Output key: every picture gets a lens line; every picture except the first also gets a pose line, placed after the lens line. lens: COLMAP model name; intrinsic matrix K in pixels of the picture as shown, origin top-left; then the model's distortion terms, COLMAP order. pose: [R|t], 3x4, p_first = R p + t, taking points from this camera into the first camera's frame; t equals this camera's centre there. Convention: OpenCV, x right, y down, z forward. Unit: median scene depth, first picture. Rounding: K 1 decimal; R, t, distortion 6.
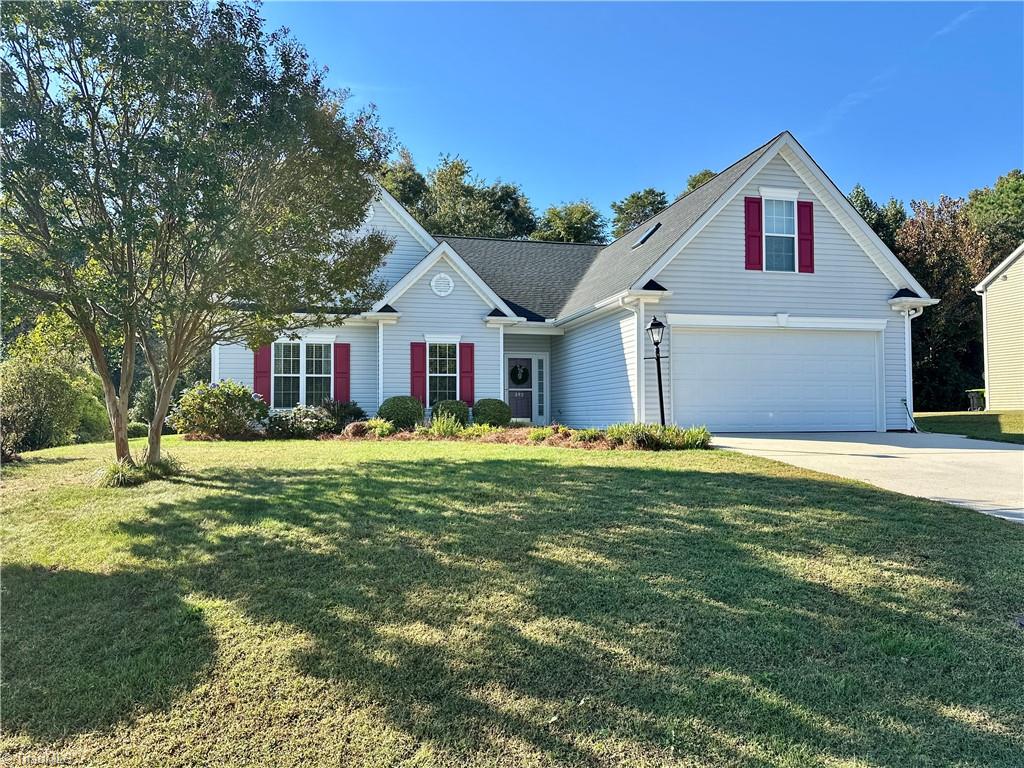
lens RADIAL K [[711.4, 0, 513.6], [0, 711.4, 383.3], [0, 0, 1]] dist [0.046607, -0.003337]
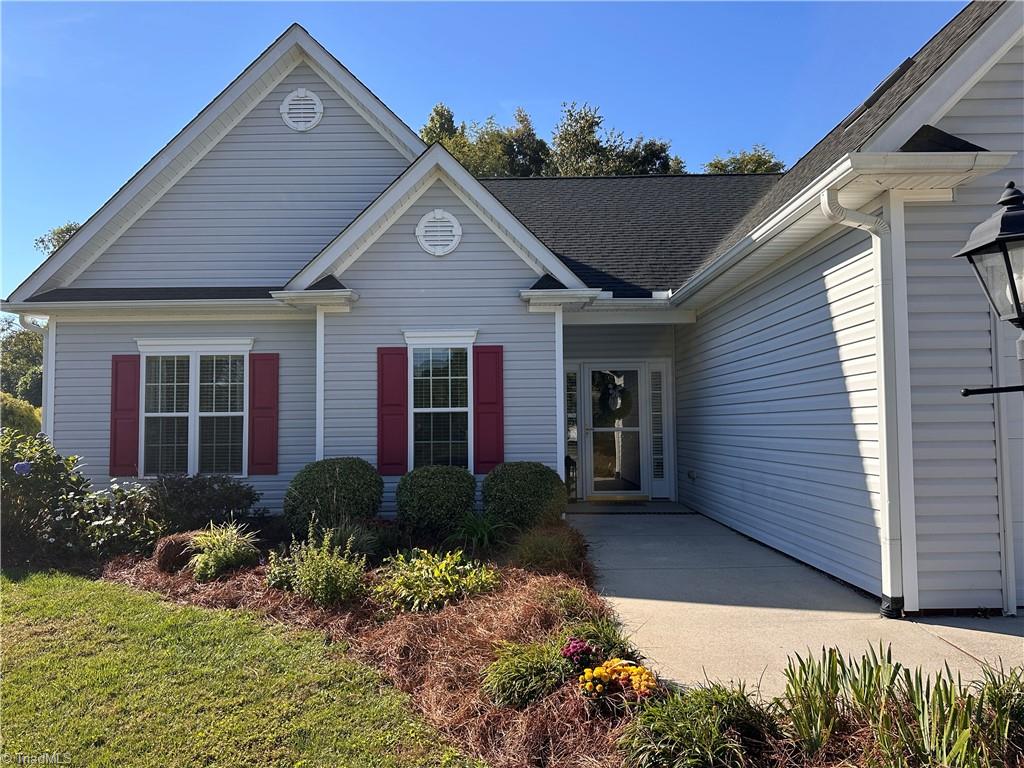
lens RADIAL K [[711.4, 0, 508.2], [0, 711.4, 390.3], [0, 0, 1]] dist [0.046607, -0.003337]
pose [[0.968403, -0.016154, -0.248866, 0.072730], [0.017111, 0.999852, 0.001680, -0.025791], [0.248802, -0.005885, 0.968536, 0.519121]]
